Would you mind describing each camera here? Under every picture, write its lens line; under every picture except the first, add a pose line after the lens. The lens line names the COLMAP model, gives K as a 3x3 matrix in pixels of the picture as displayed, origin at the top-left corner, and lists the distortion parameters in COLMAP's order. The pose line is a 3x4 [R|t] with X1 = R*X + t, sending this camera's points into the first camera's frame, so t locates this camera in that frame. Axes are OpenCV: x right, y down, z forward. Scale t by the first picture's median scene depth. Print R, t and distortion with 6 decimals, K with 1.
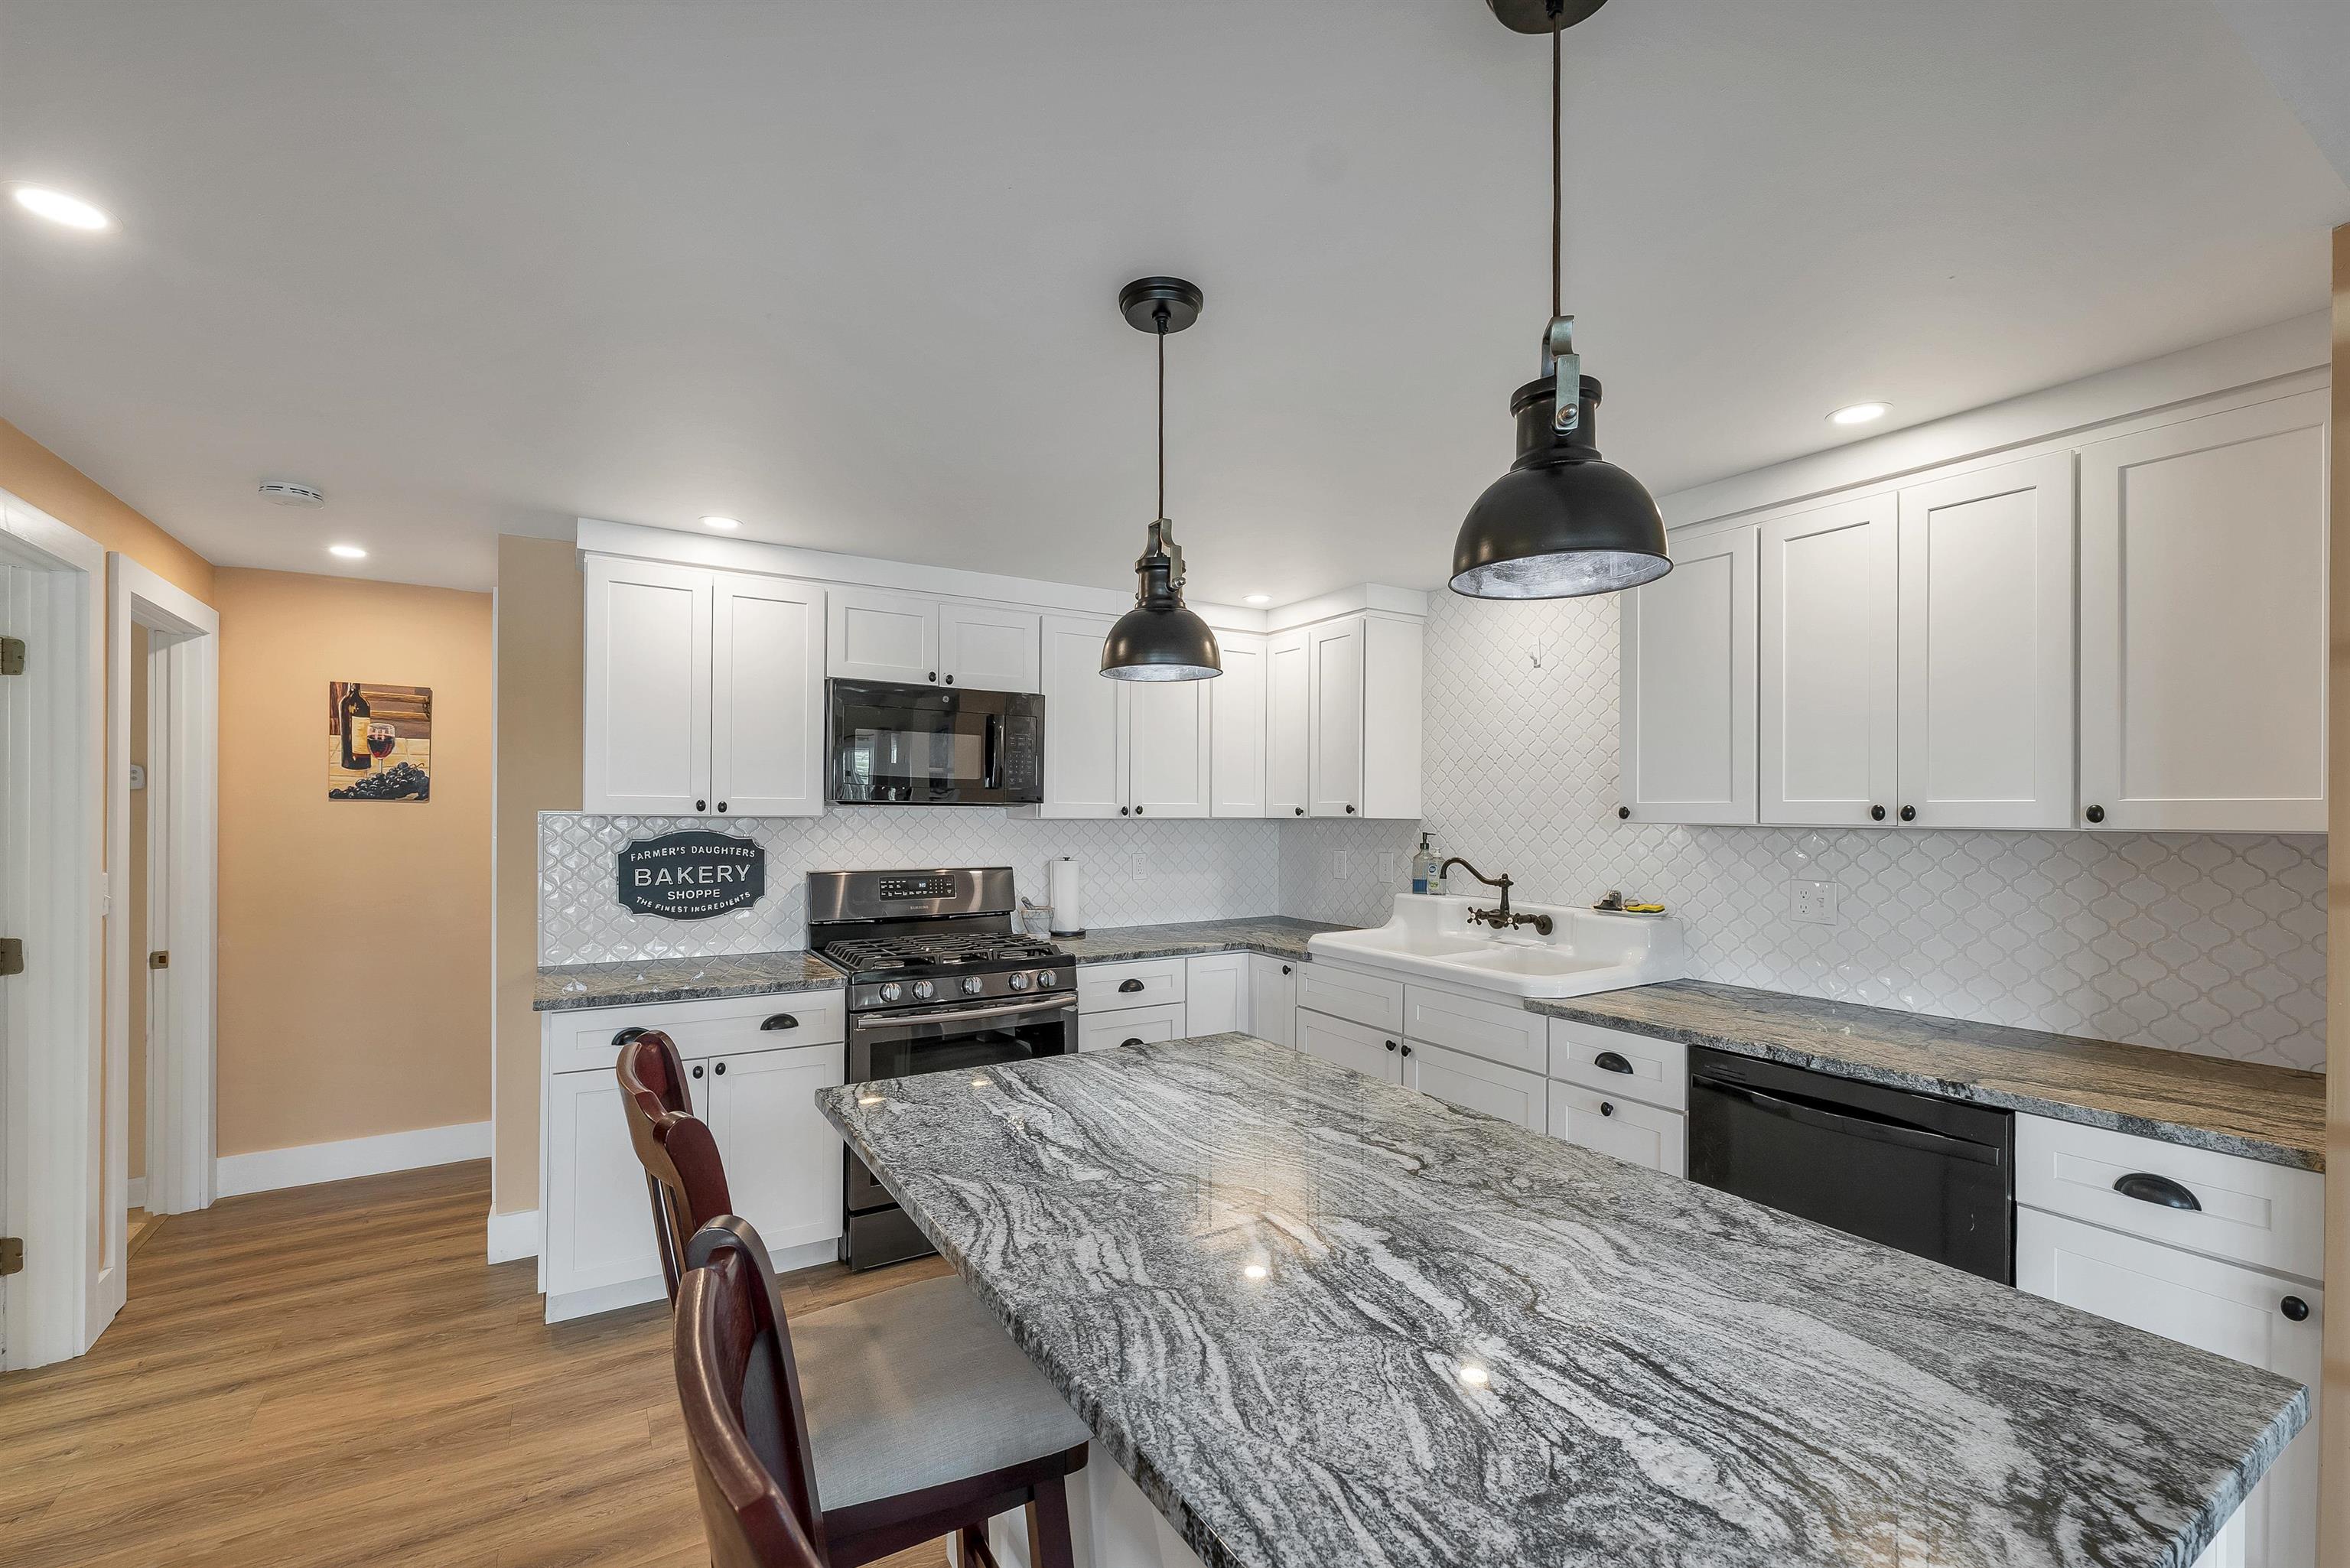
lens RADIAL K [[990.1, 0, 1170.7], [0, 990.1, 807.7], [0, 0, 1]] dist [-0.000316, -0.000021]
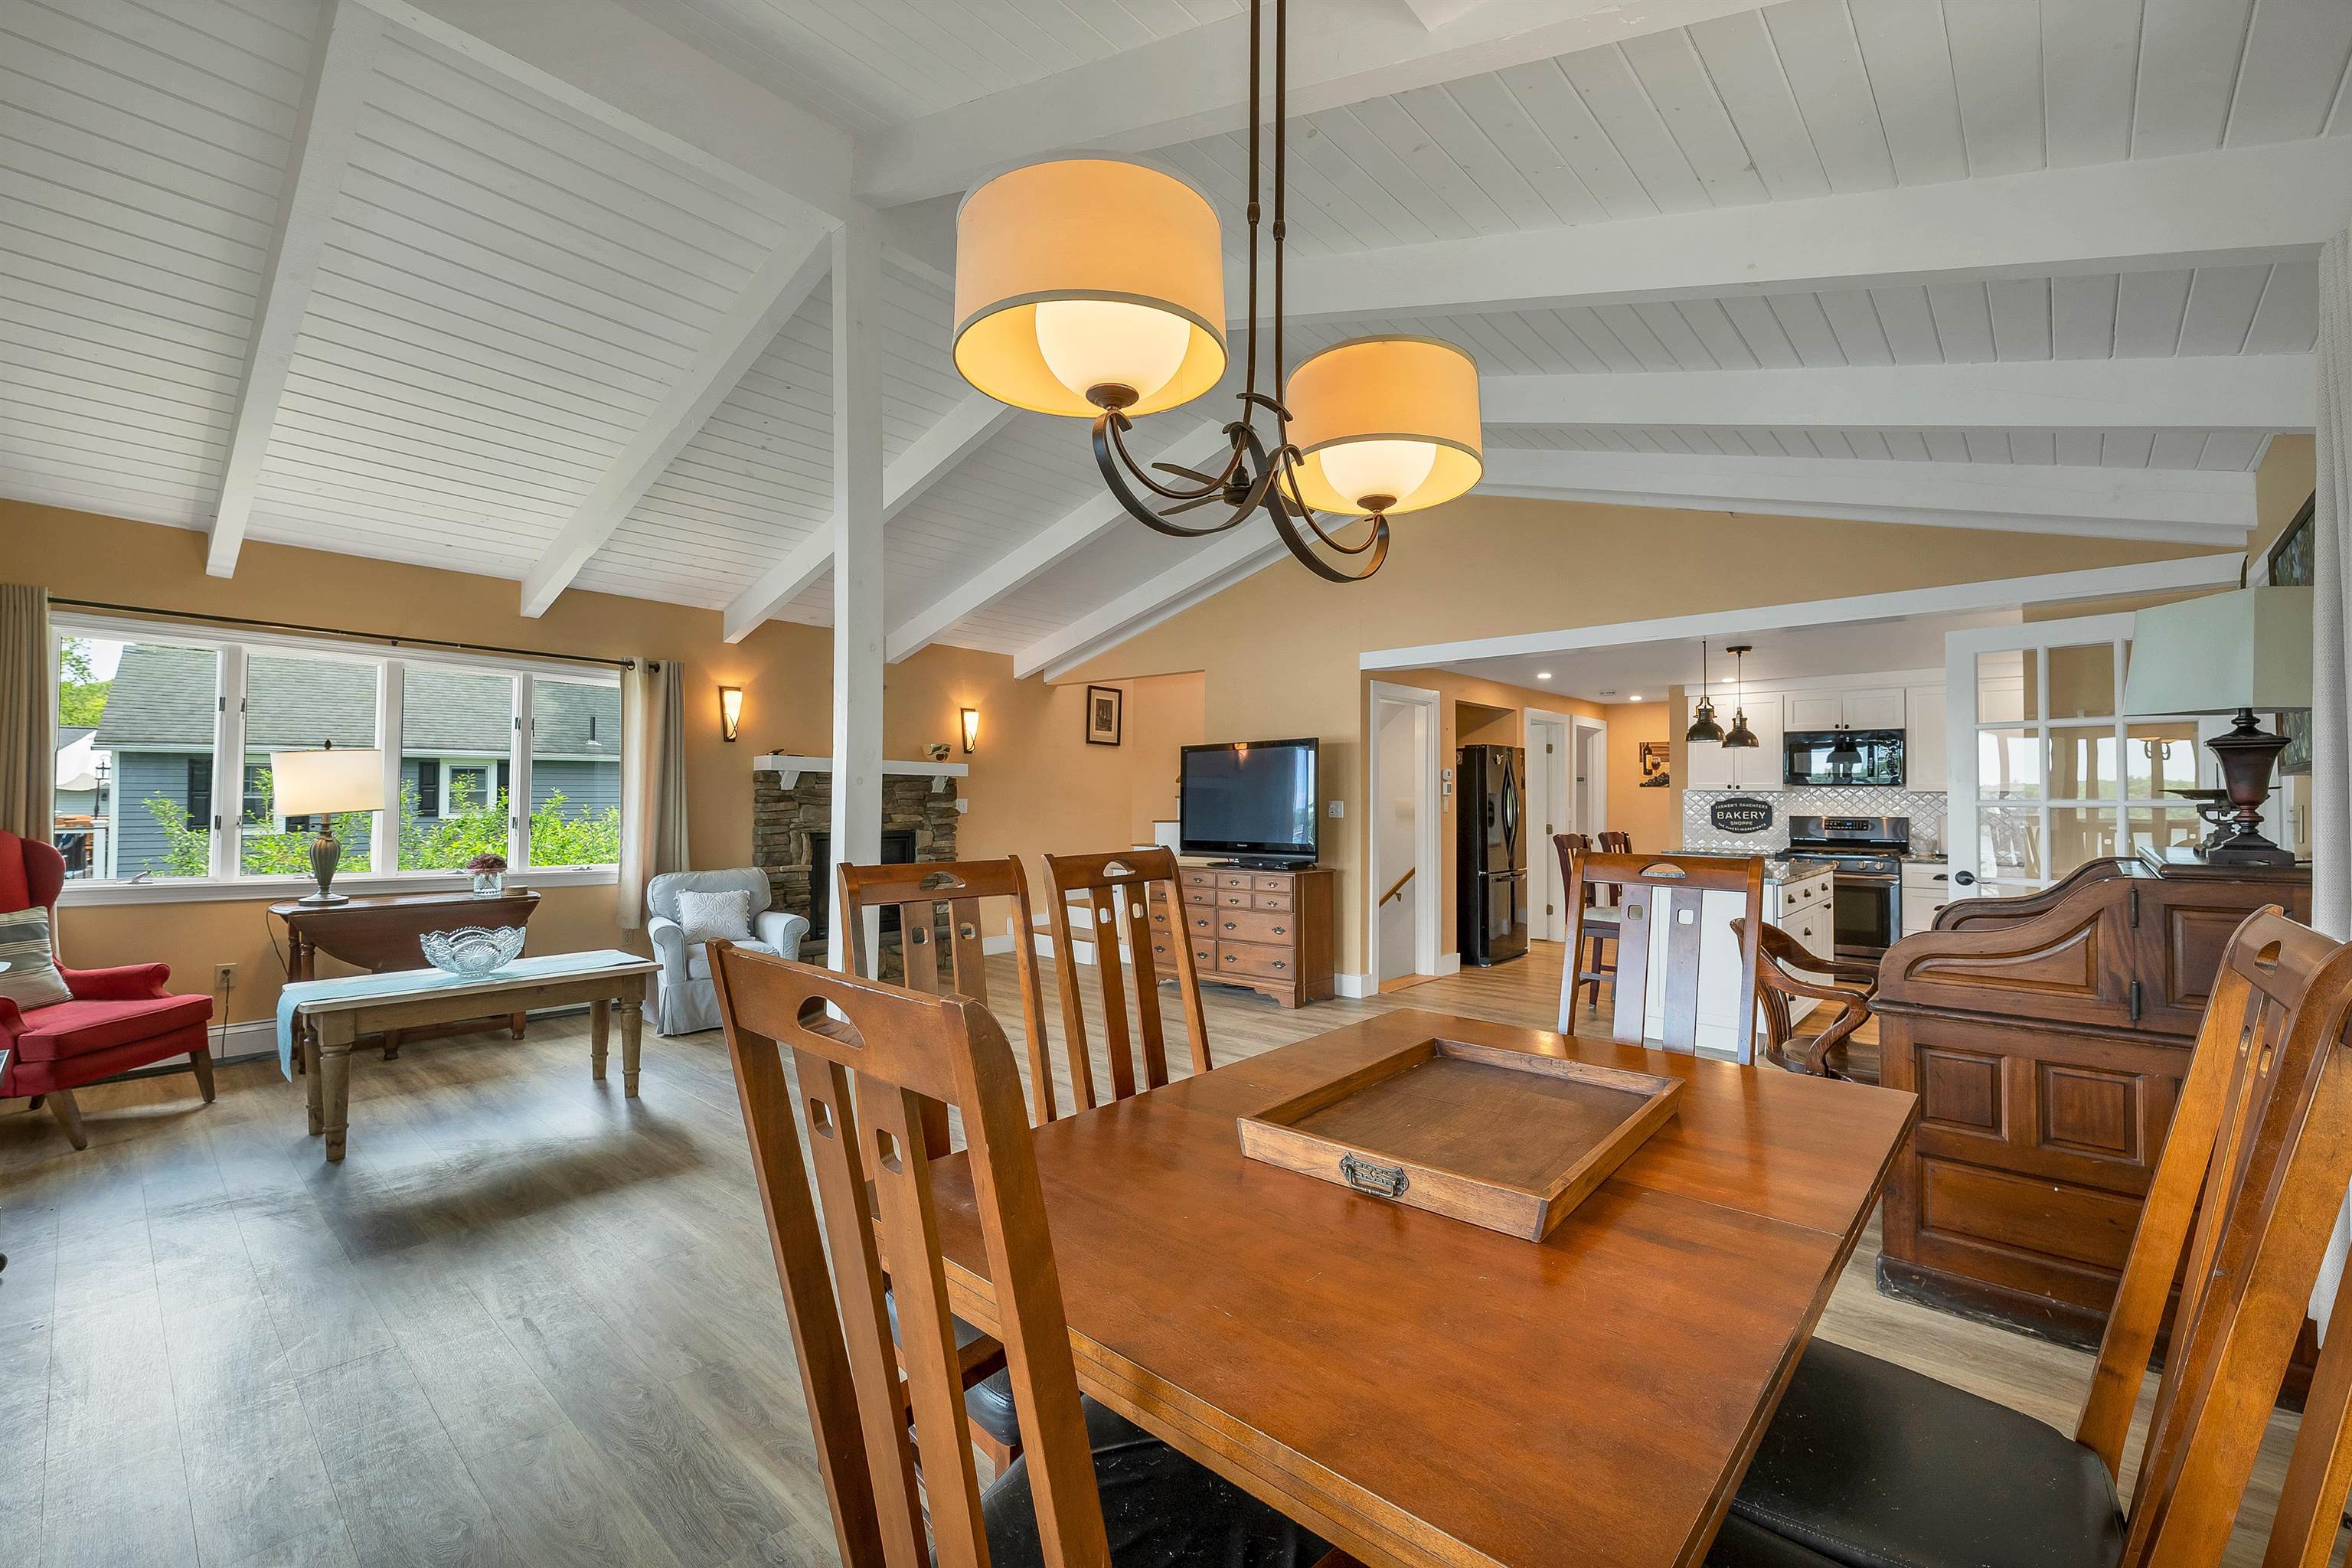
lens RADIAL K [[975.7, 0, 1165.3], [0, 975.7, 828.5], [0, 0, 1]] dist [0.000362, 0.000314]
pose [[0.281626, 0.025875, -0.959175, 1.429339], [0.000777, 0.999630, 0.027195, 0.033790], [0.959524, -0.008404, 0.281502, -1.042590]]
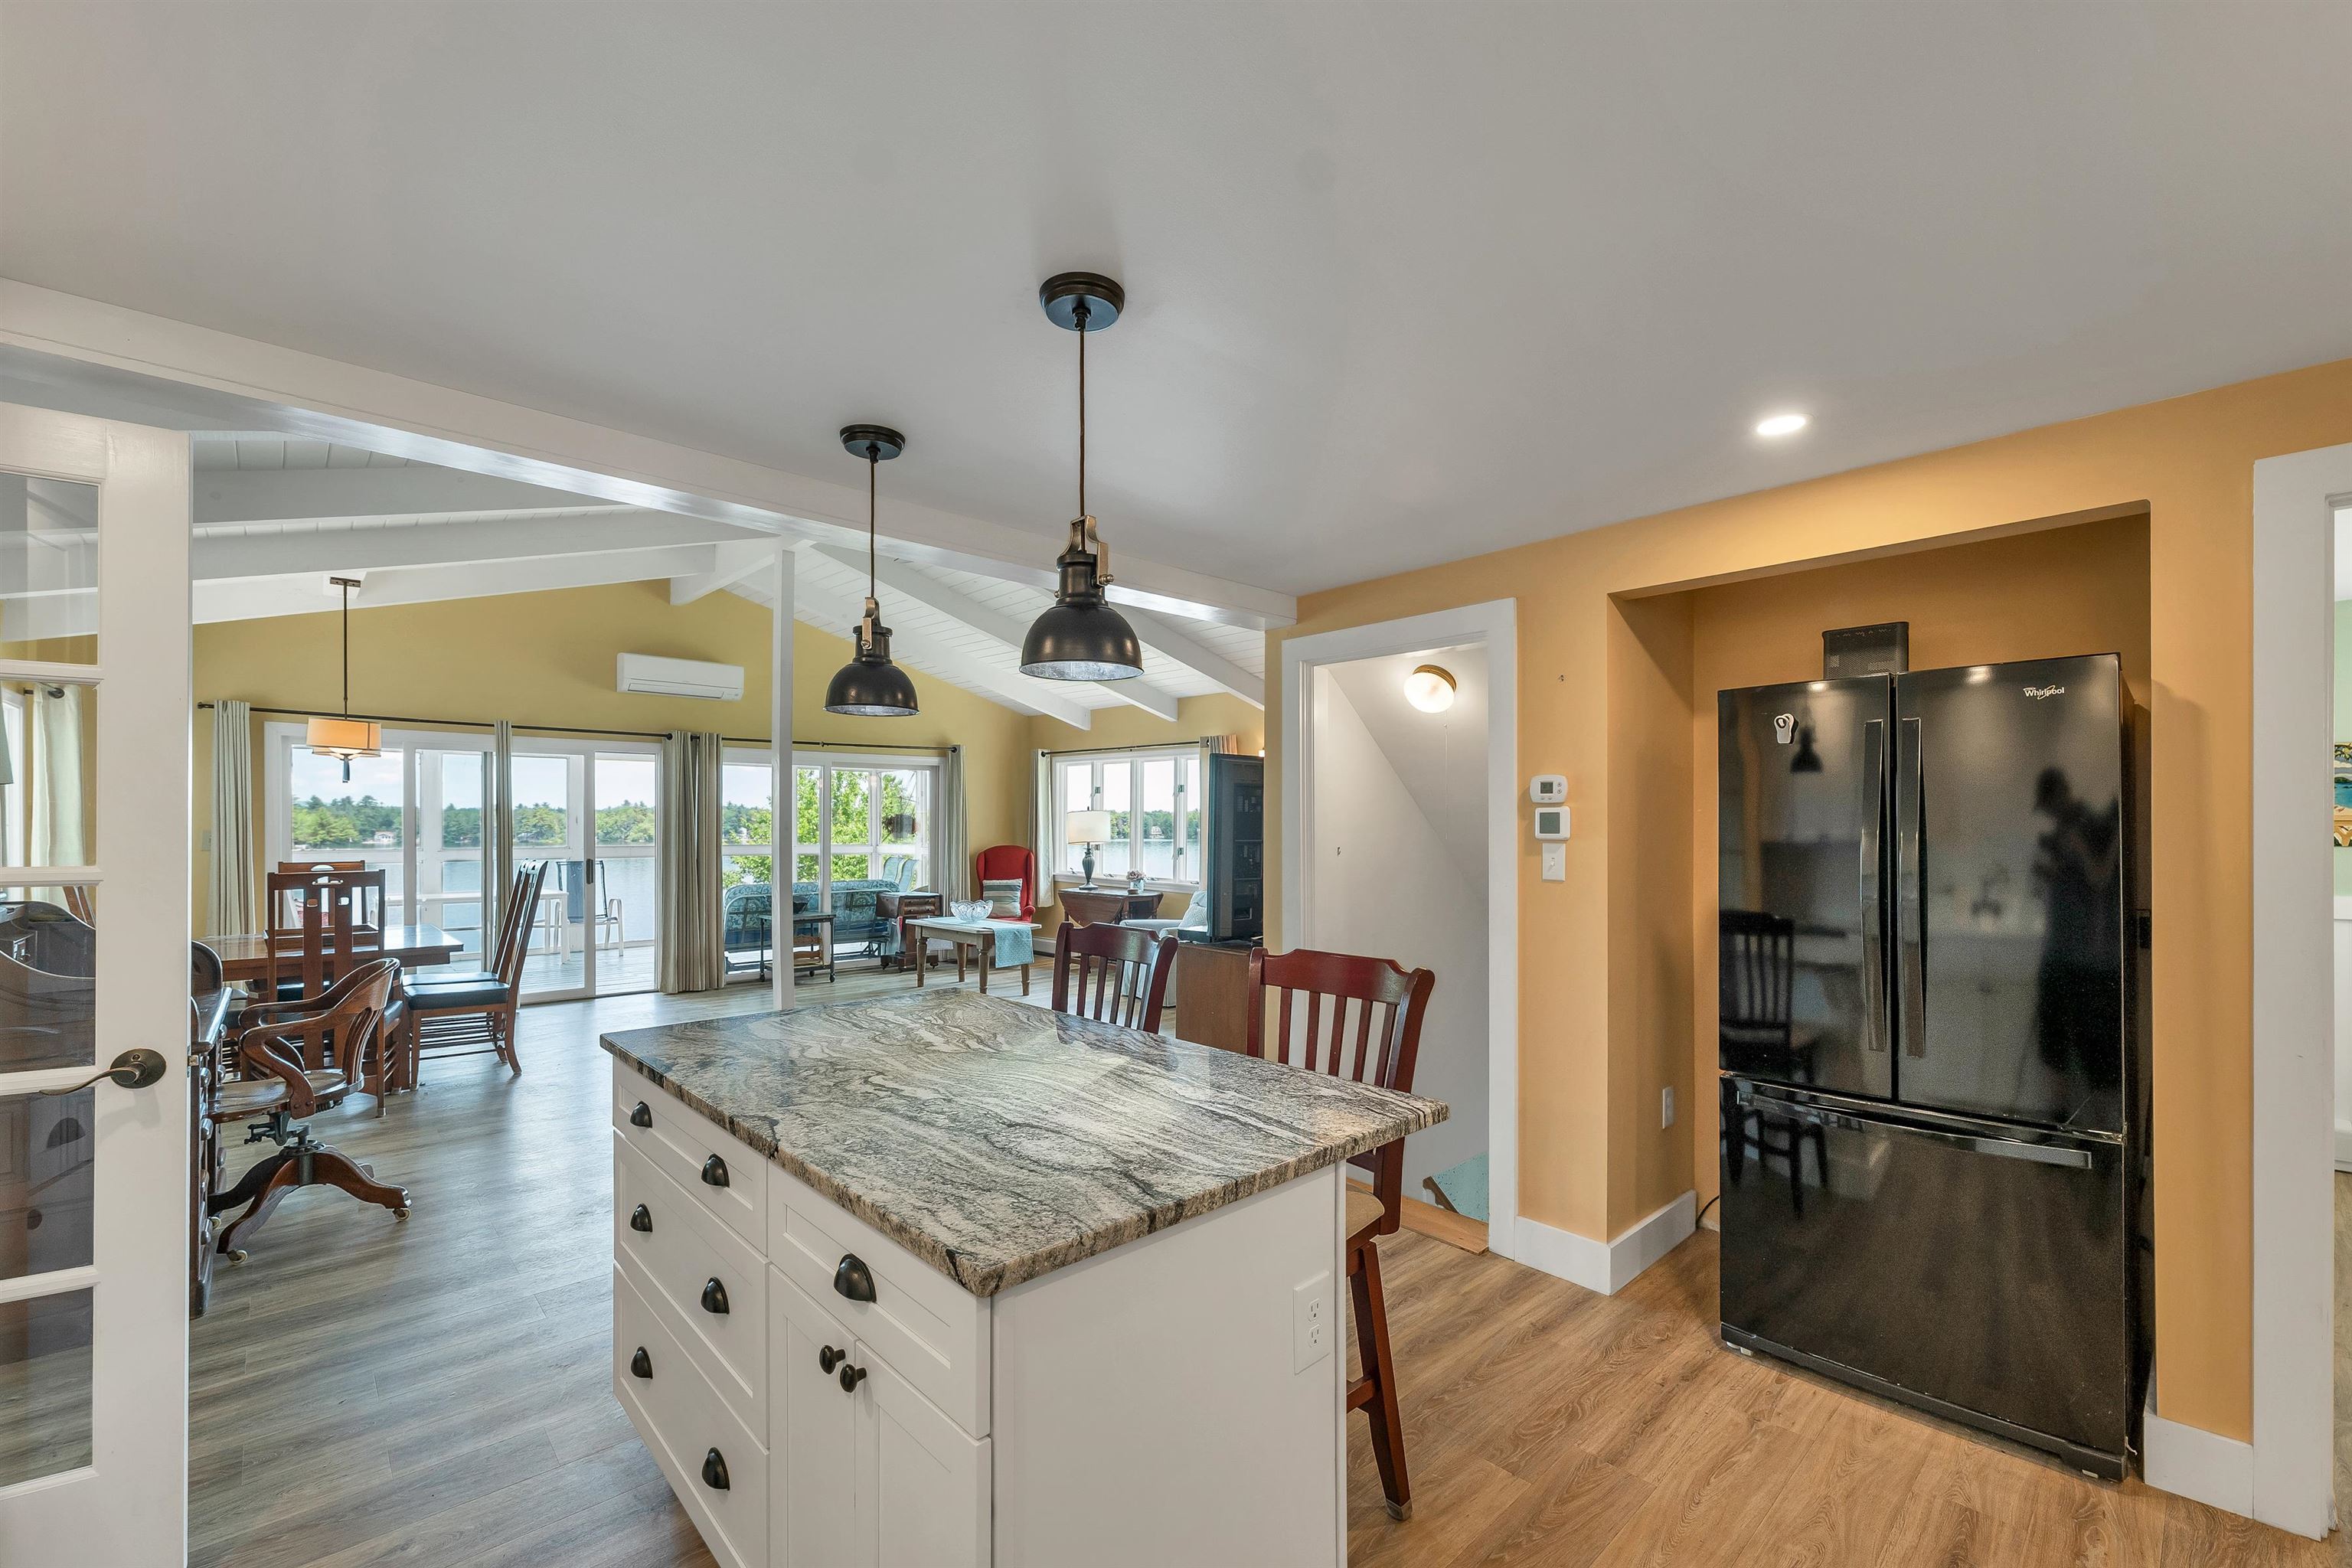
lens RADIAL K [[975.7, 0, 1165.3], [0, 975.7, 828.5], [0, 0, 1]] dist [0.000362, 0.000314]
pose [[-0.981343, -0.002290, -0.192253, 0.047525], [-0.002056, 0.999997, -0.001418, 0.011149], [0.192256, -0.000996, -0.981344, 0.976182]]
